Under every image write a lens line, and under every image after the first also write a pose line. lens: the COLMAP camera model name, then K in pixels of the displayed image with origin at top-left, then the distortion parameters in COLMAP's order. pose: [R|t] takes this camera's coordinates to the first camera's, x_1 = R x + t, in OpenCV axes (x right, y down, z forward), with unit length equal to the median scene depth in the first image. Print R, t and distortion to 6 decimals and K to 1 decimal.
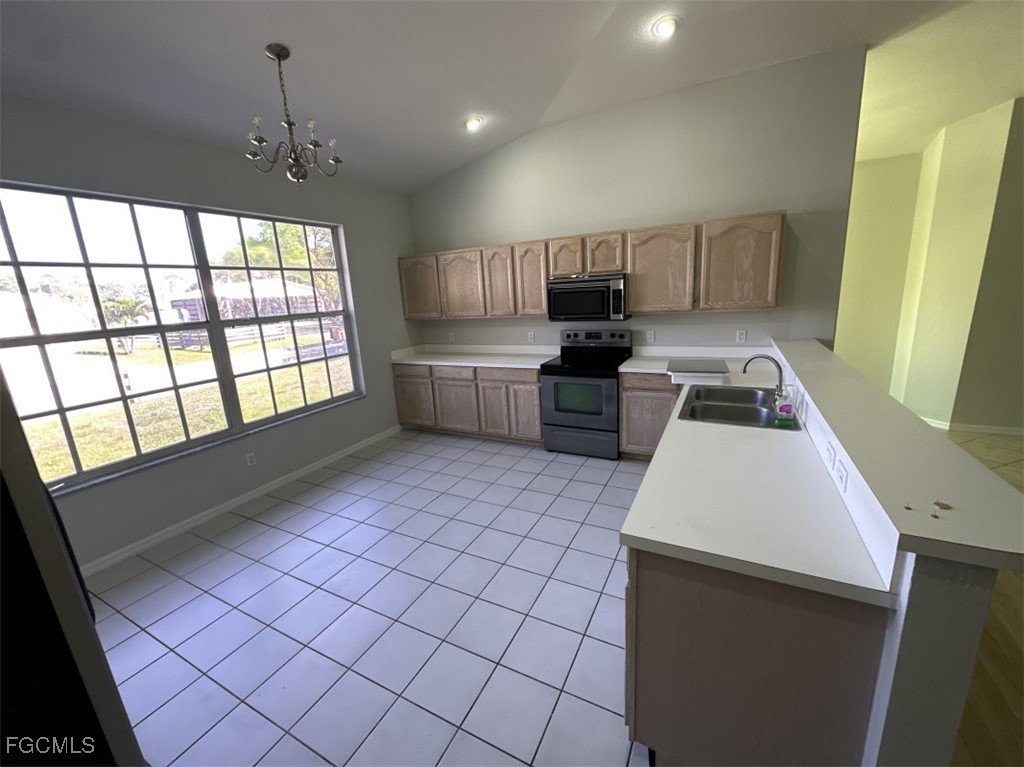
lens RADIAL K [[408.9, 0, 510.2], [0, 408.9, 380.0], [0, 0, 1]] dist [-0.003561, 0.000348]
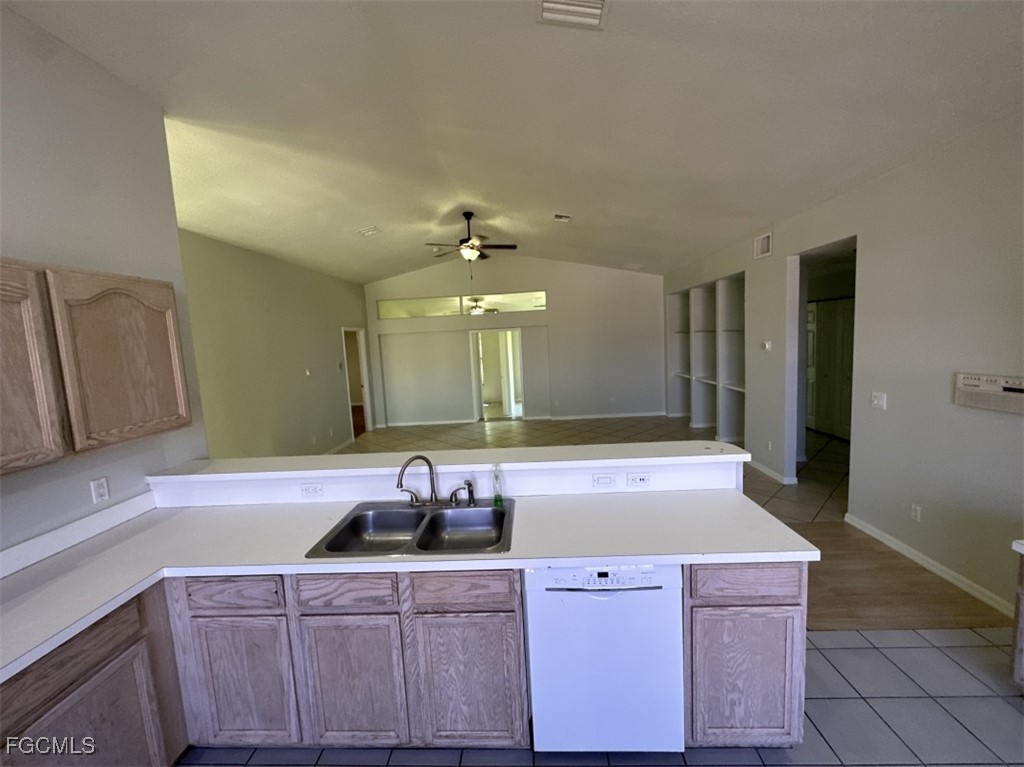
lens RADIAL K [[408.9, 0, 510.8], [0, 408.9, 382.4], [0, 0, 1]] dist [-0.003561, 0.000348]
pose [[-0.418303, -0.013080, 0.908214, -0.159072], [0.274620, 0.951279, 0.140184, -0.188181], [-0.865798, 0.308053, -0.394330, 0.777904]]
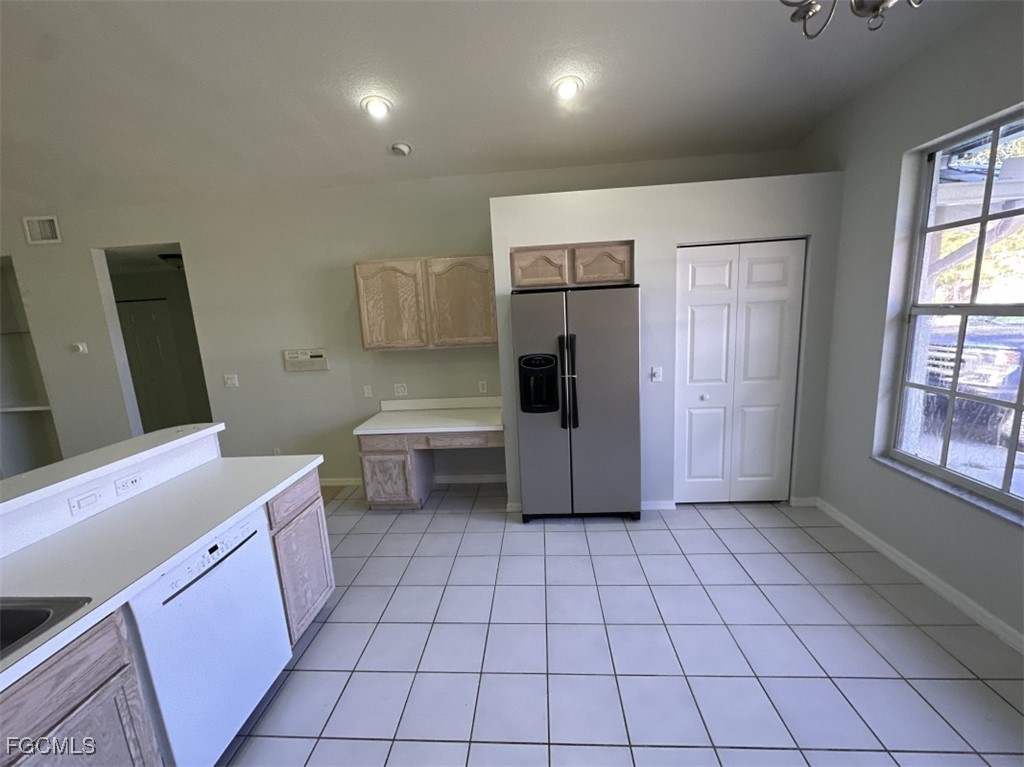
lens RADIAL K [[408.9, 0, 509.6], [0, 408.9, 384.9], [0, 0, 1]] dist [-0.003561, 0.000348]
pose [[-0.909672, 0.180673, -0.373970, 0.106566], [0.019729, 0.918205, 0.395614, -0.235999], [0.414858, 0.352501, -0.838830, 1.084919]]
